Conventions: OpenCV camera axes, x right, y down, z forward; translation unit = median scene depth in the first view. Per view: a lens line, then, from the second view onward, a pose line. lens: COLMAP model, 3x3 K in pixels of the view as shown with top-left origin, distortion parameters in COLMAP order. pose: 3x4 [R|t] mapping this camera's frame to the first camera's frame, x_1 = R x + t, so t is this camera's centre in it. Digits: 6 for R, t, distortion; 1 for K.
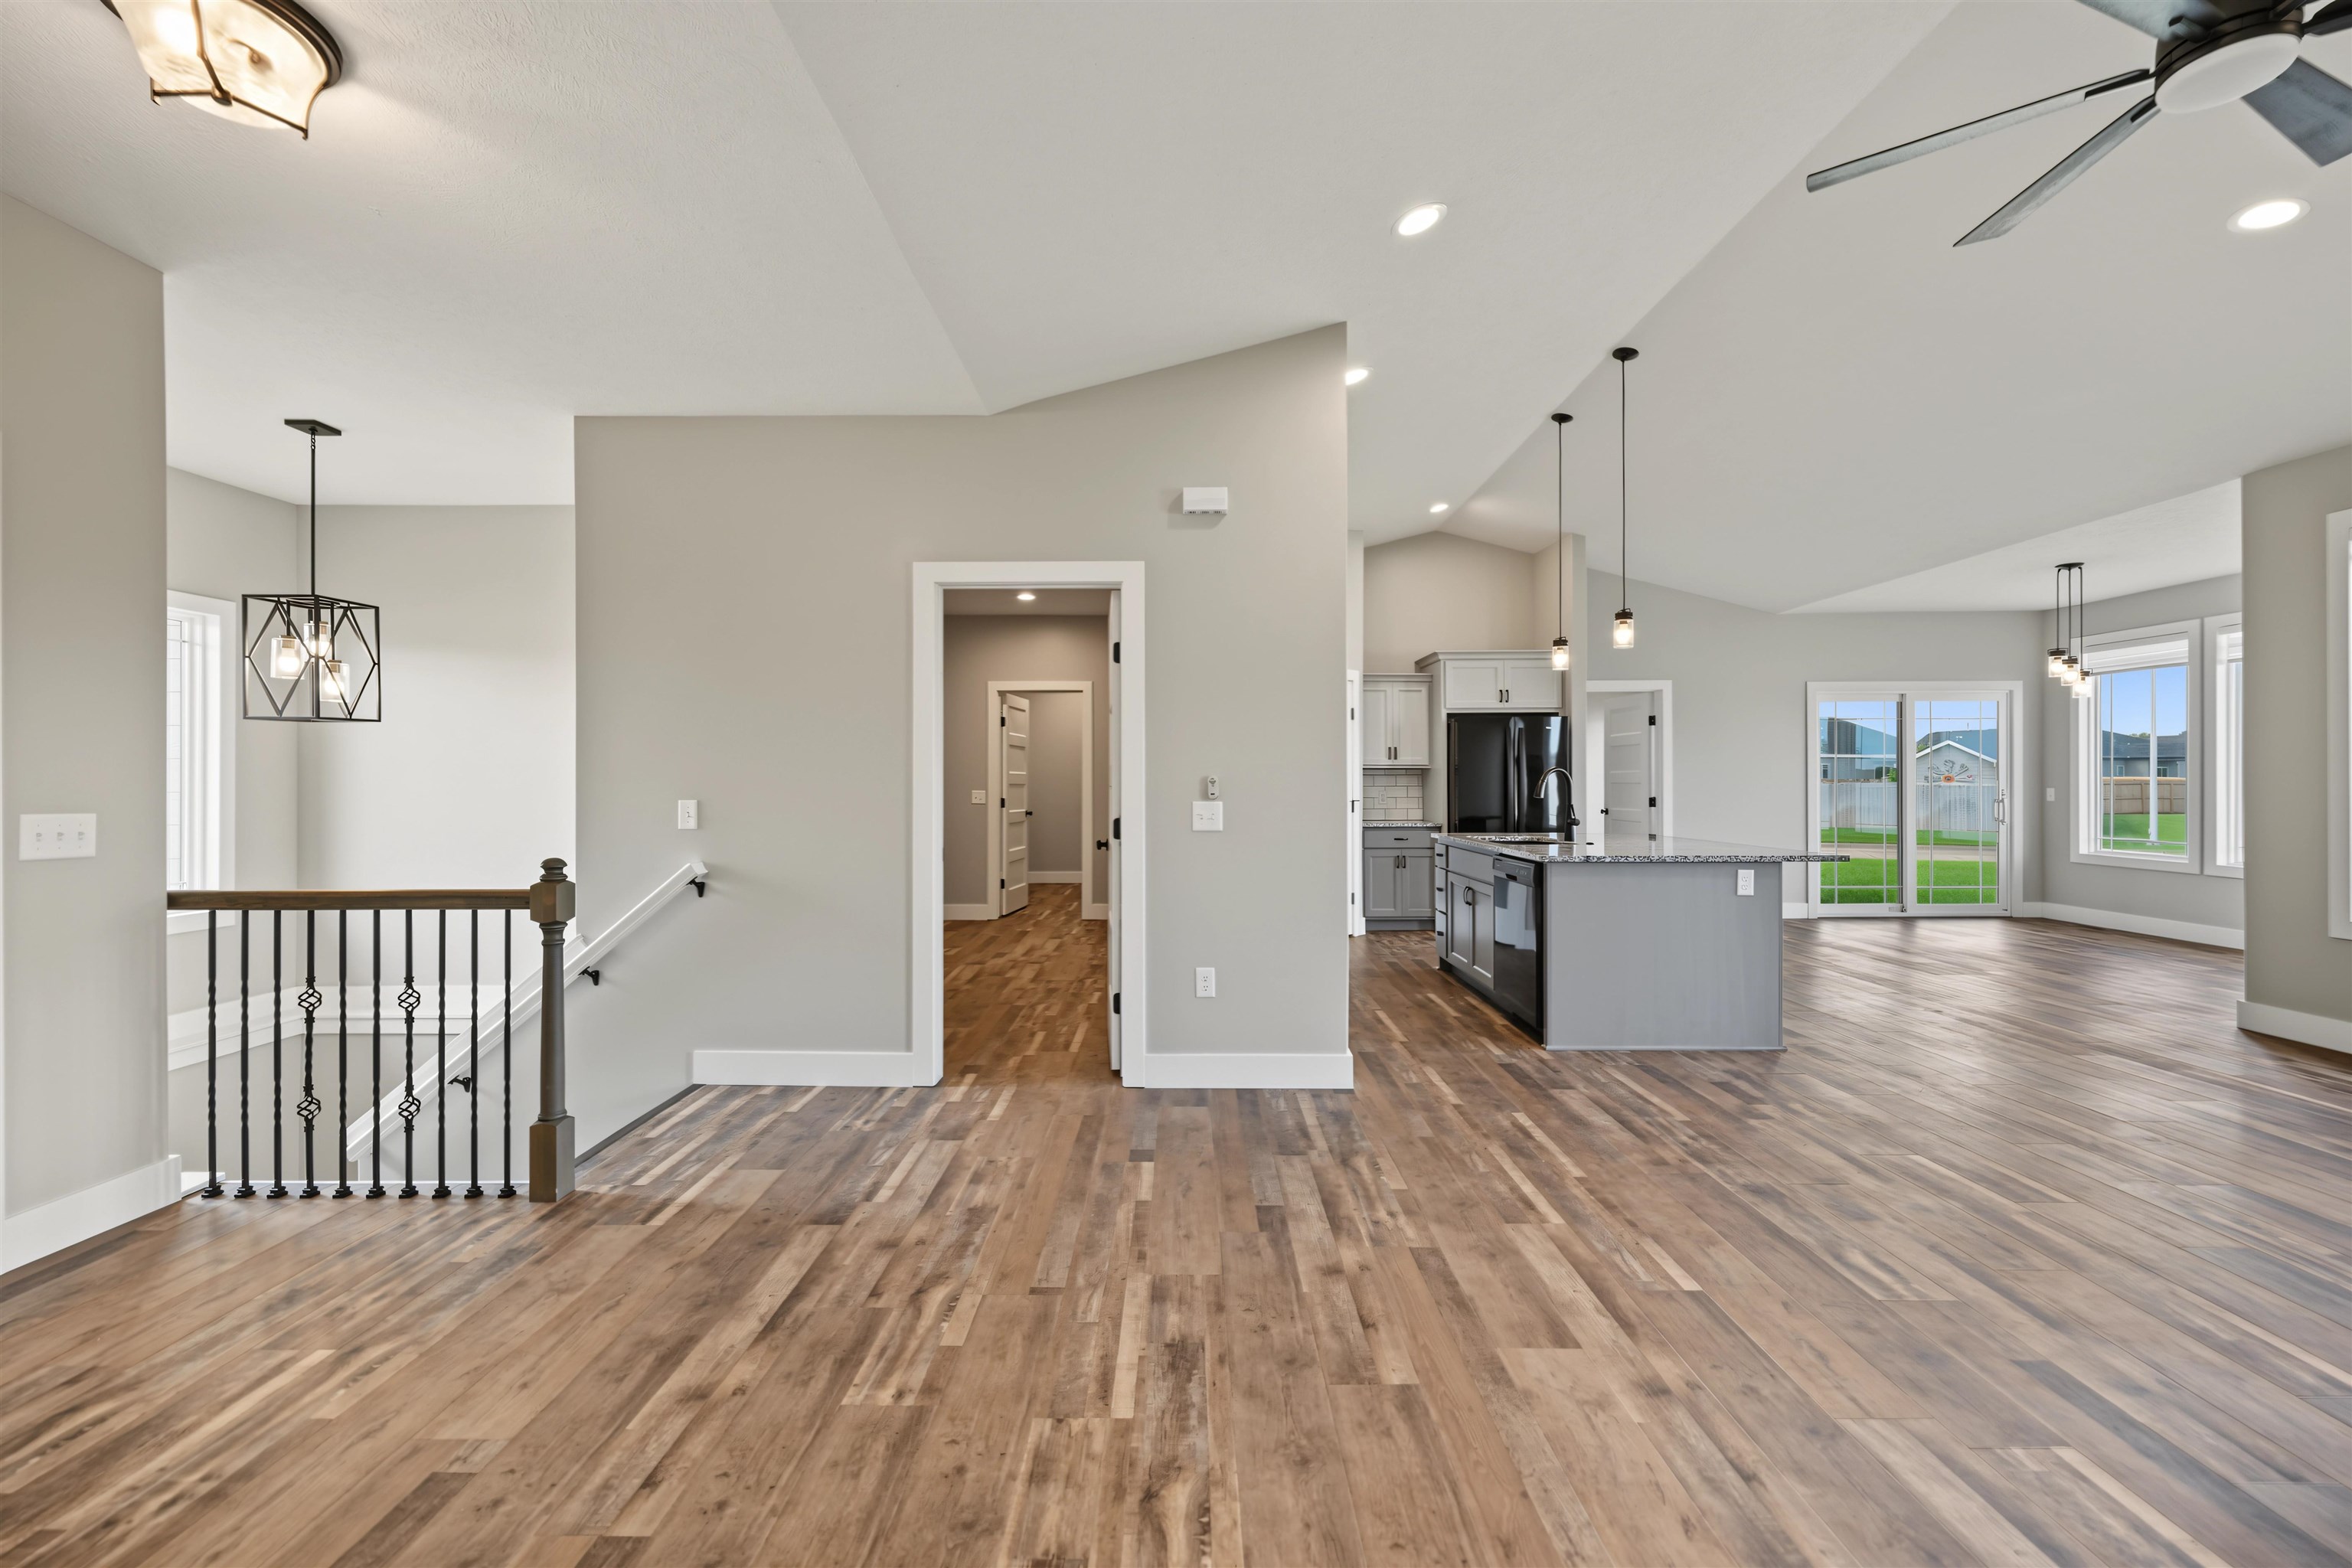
lens RADIAL K [[935.1, 0, 1179.6], [0, 935.1, 779.8], [0, 0, 1]] dist [0.002581, -0.001766]
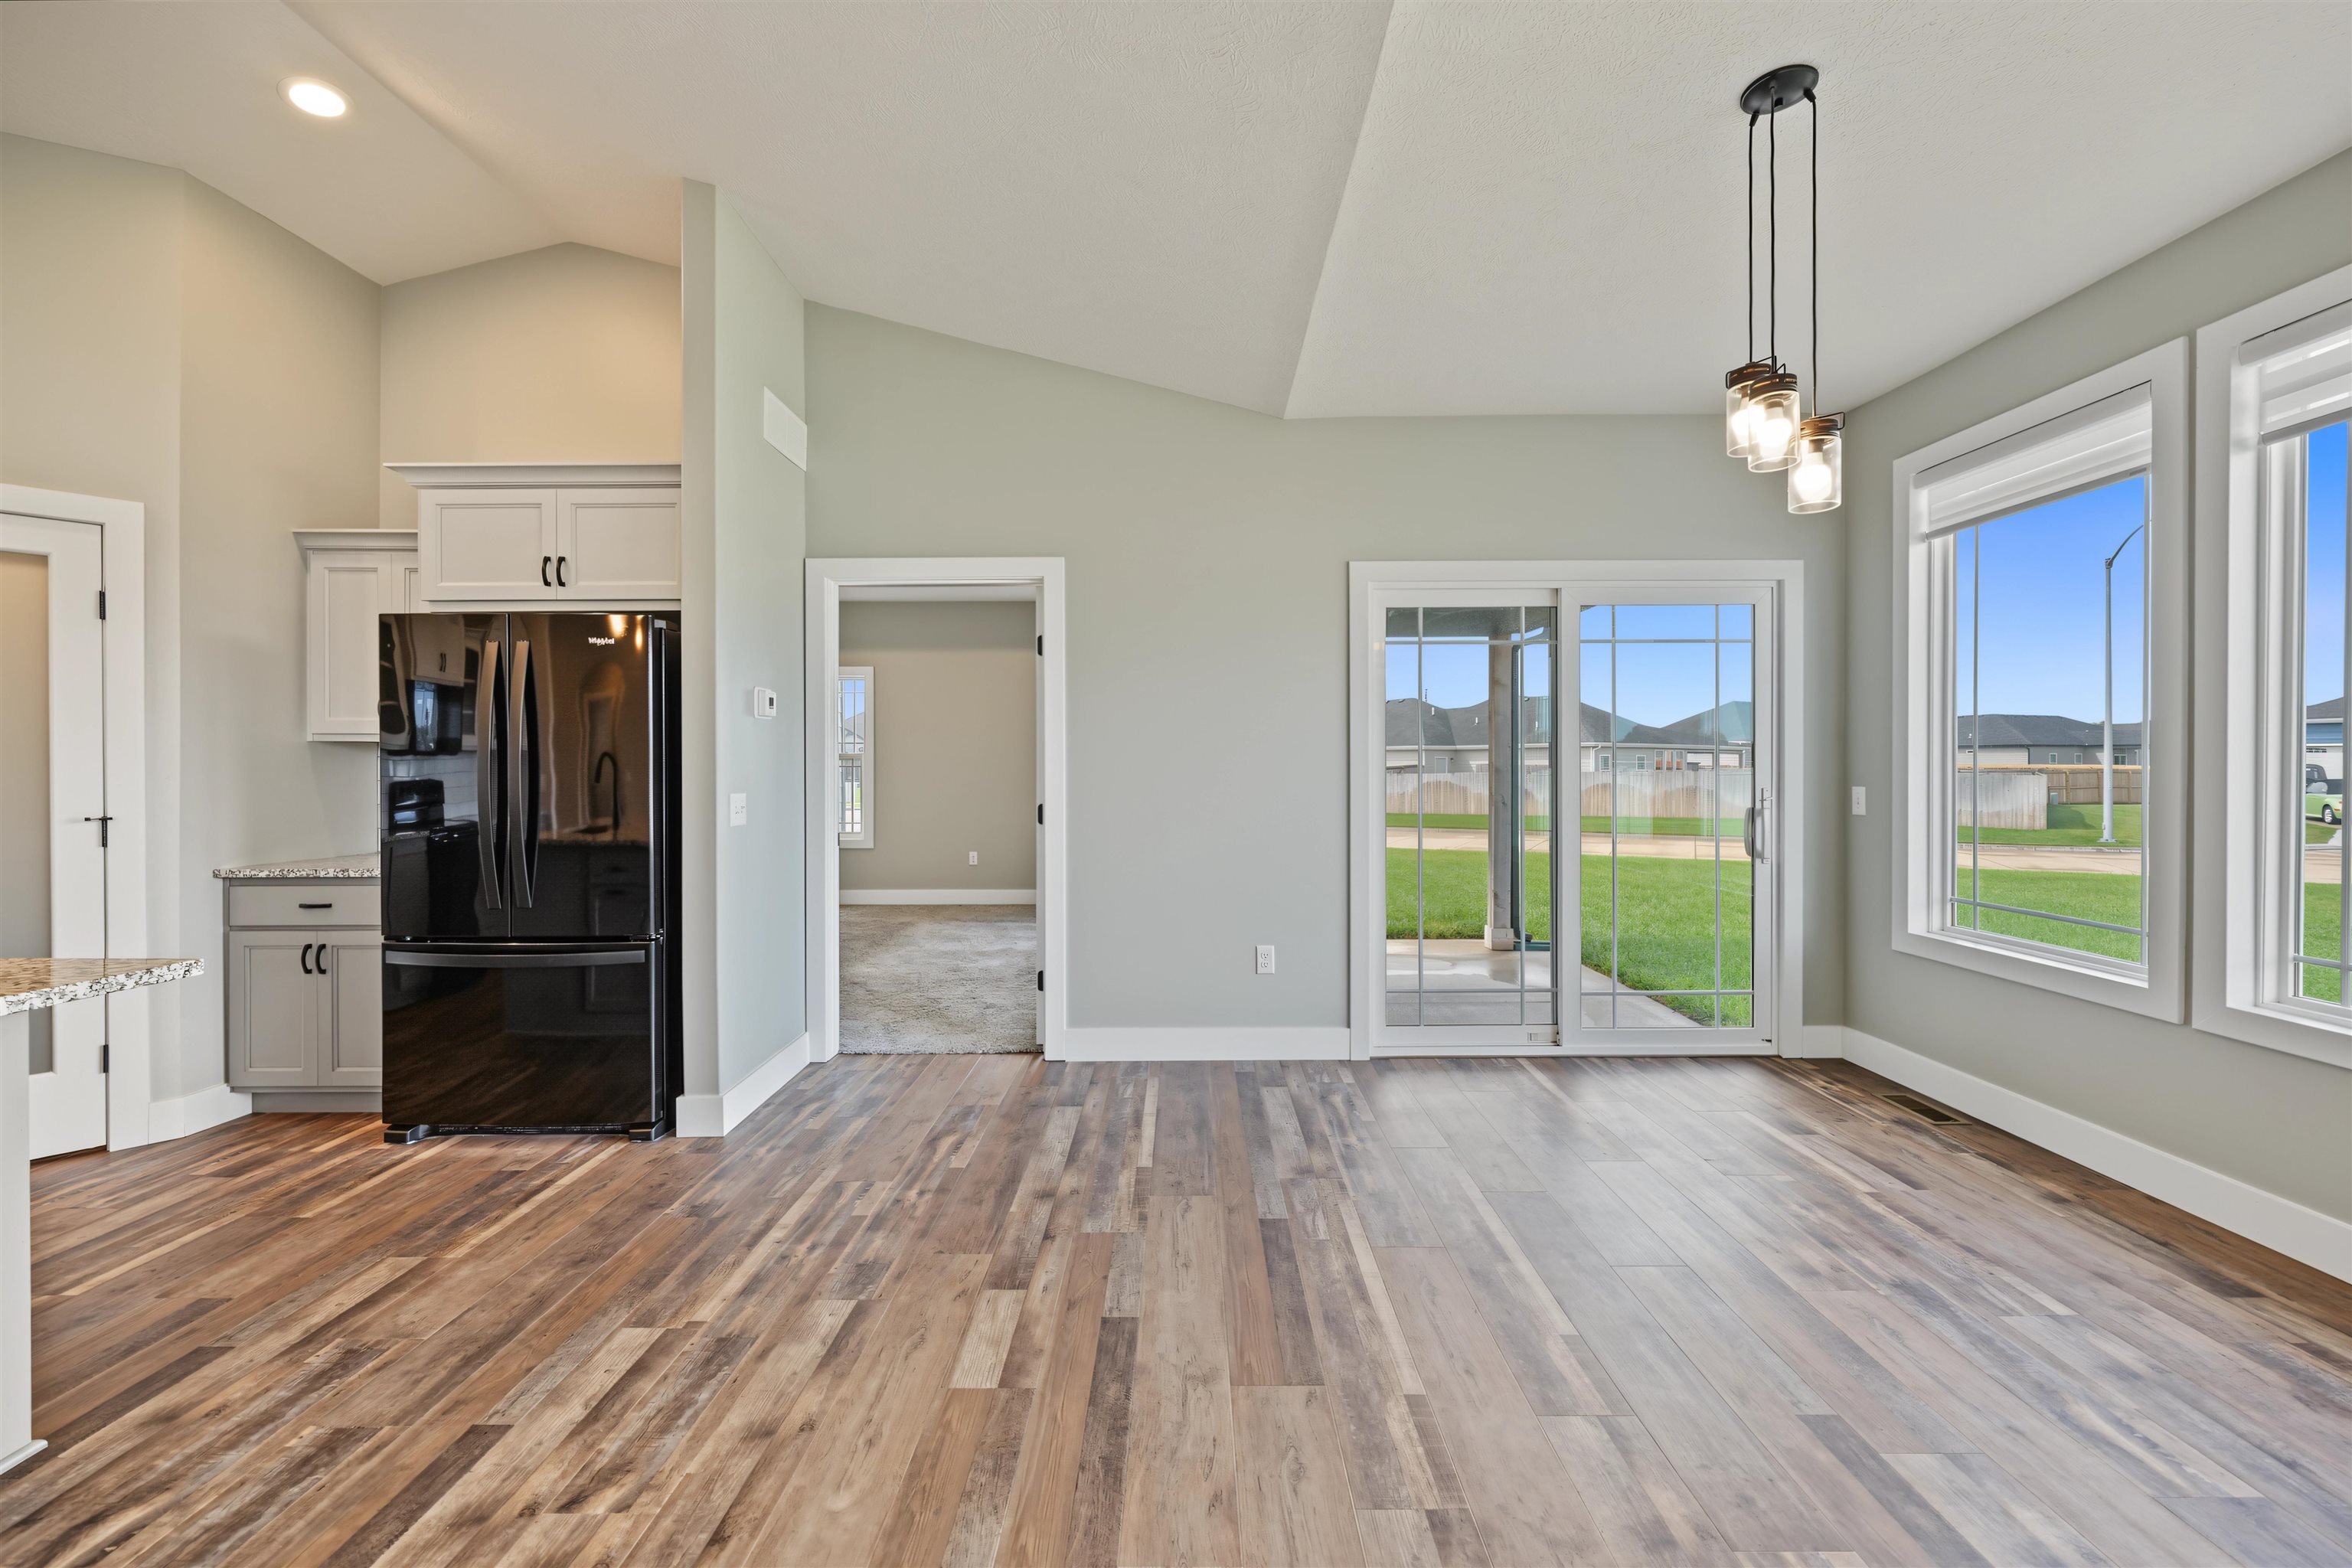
lens RADIAL K [[901.2, 0, 1183.9], [0, 901.2, 773.0], [0, 0, 1]] dist [-0.002140, 0.000455]
pose [[0.999993, 0.001795, 0.003145, 1.111280], [-0.001822, 0.999963, 0.008365, -0.002457], [-0.003130, -0.008371, 0.999960, 1.029981]]
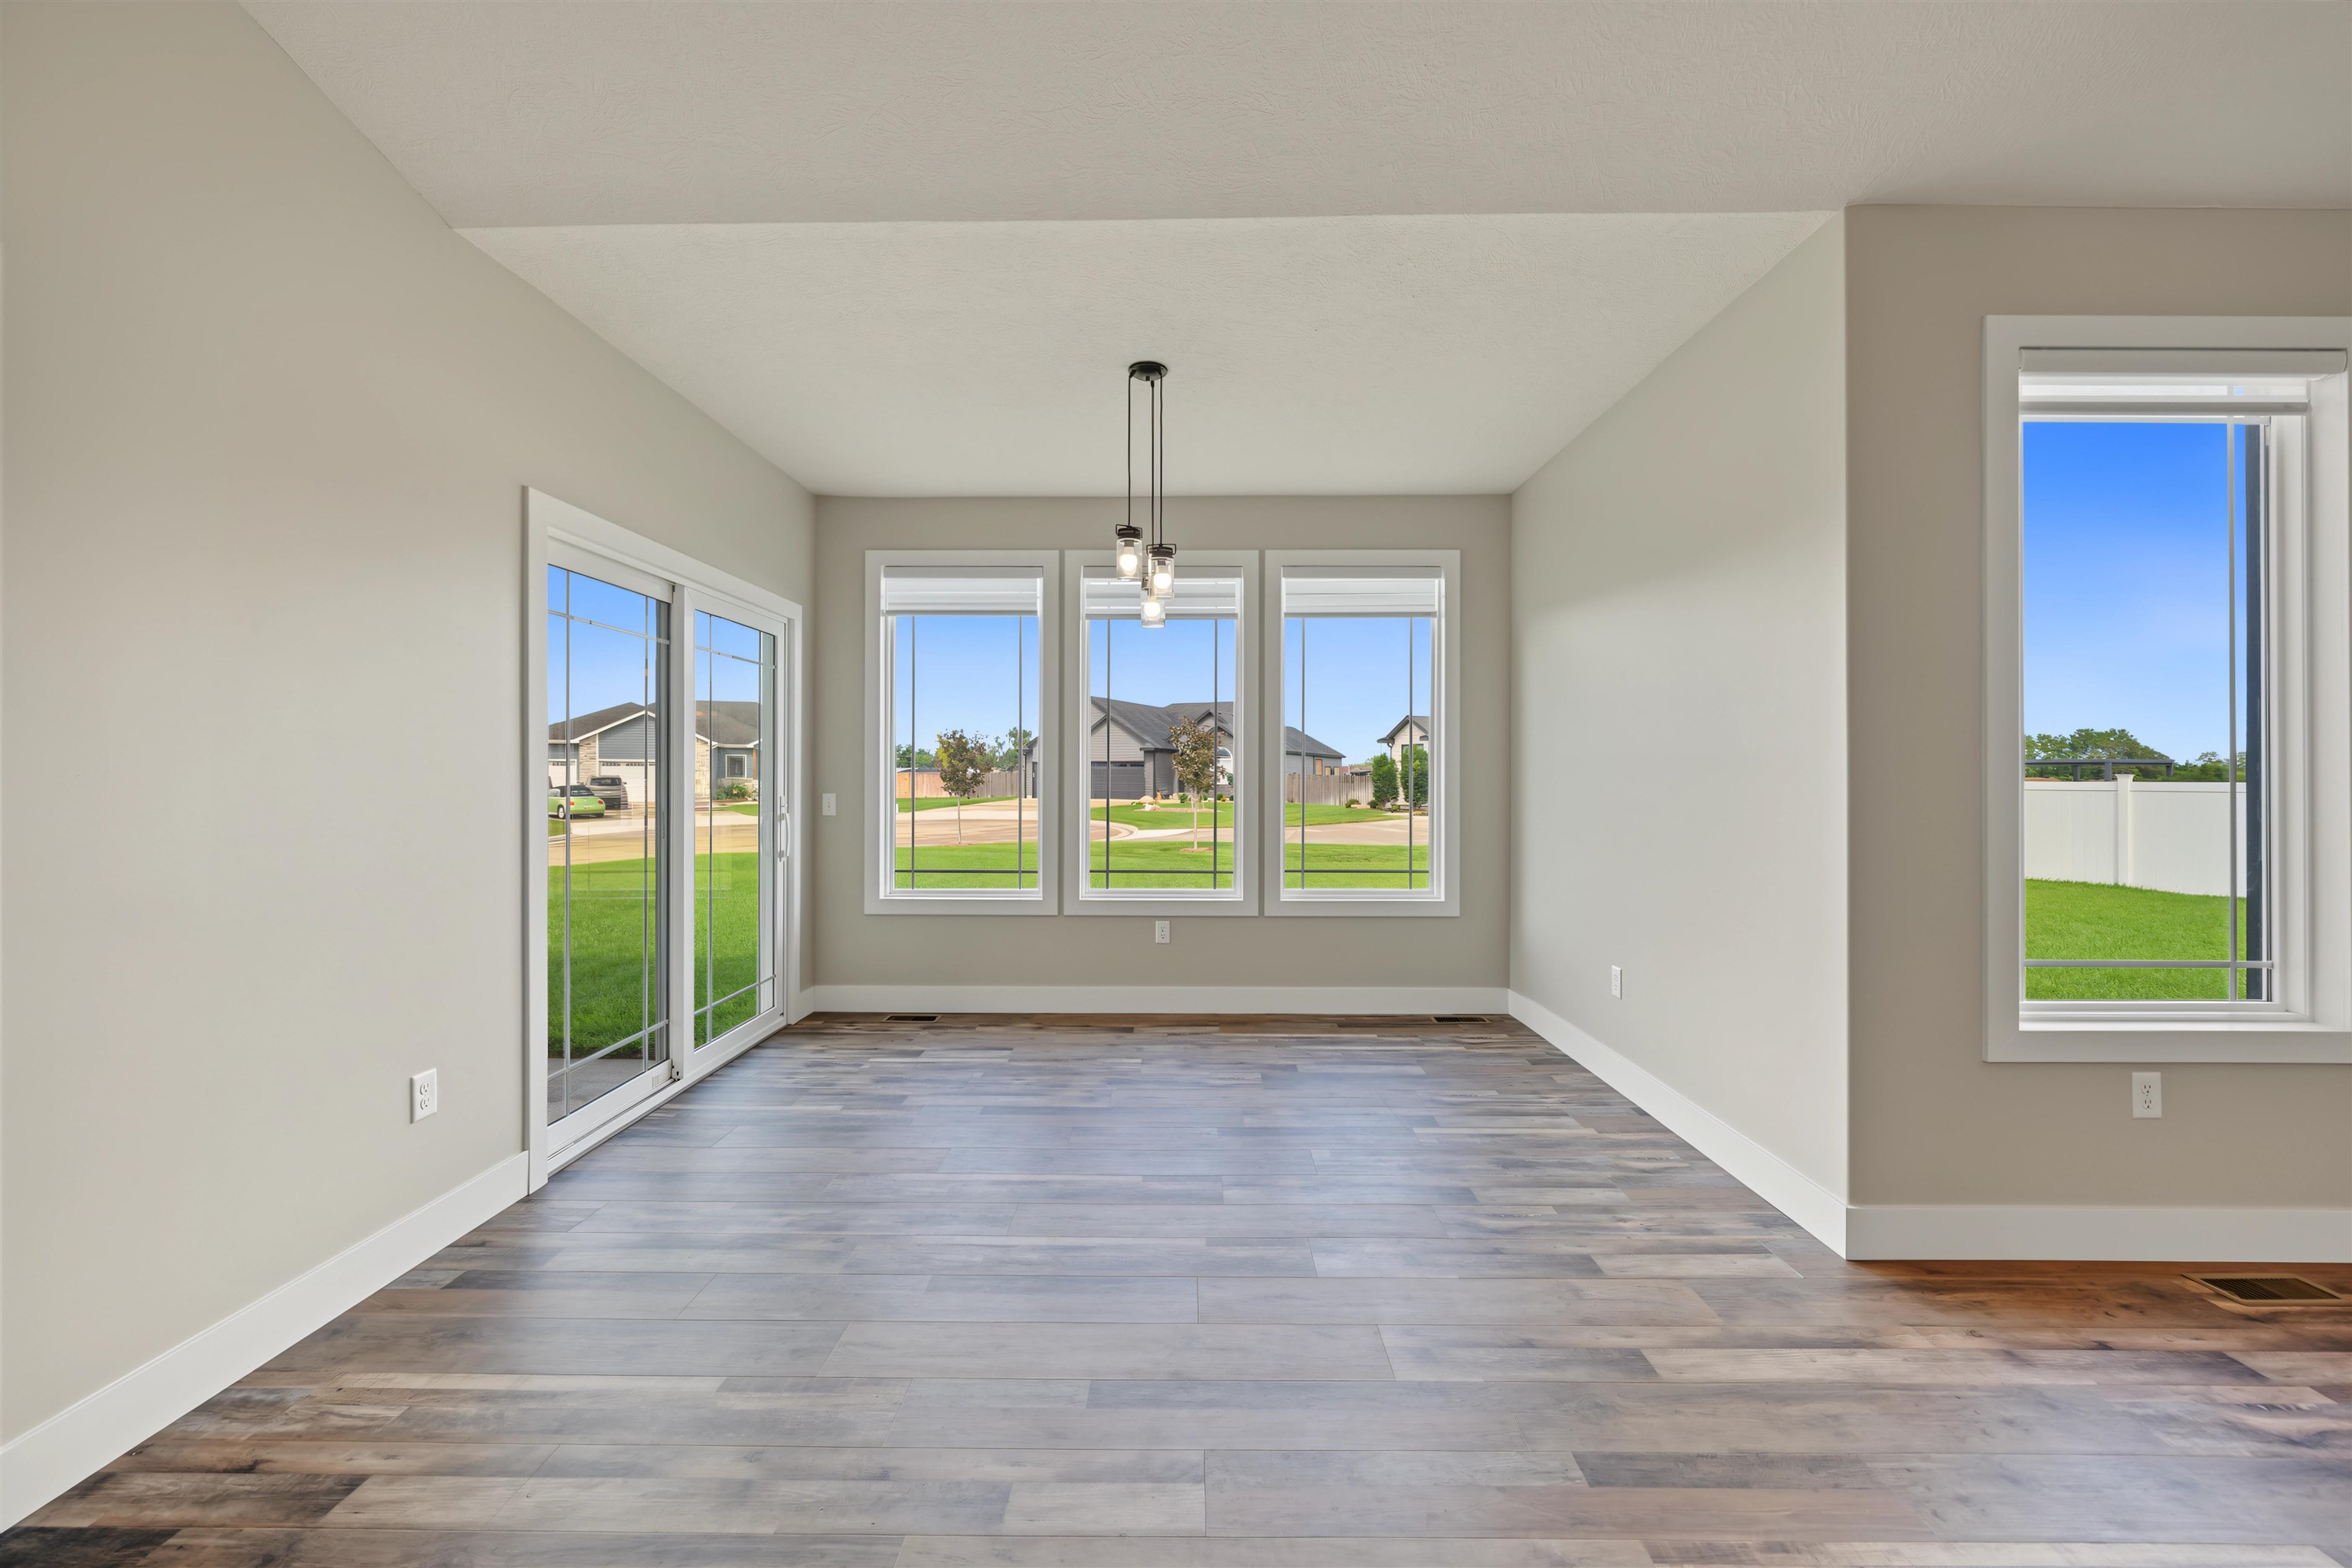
lens RADIAL K [[901.2, 0, 1178.6], [0, 901.2, 781.7], [0, 0, 1]] dist [-0.002140, 0.000455]
pose [[0.005263, -0.003500, 0.999980, 0.665008], [-0.002439, 0.999991, 0.003513, -0.002734], [-0.999983, -0.002458, 0.005254, 1.449653]]
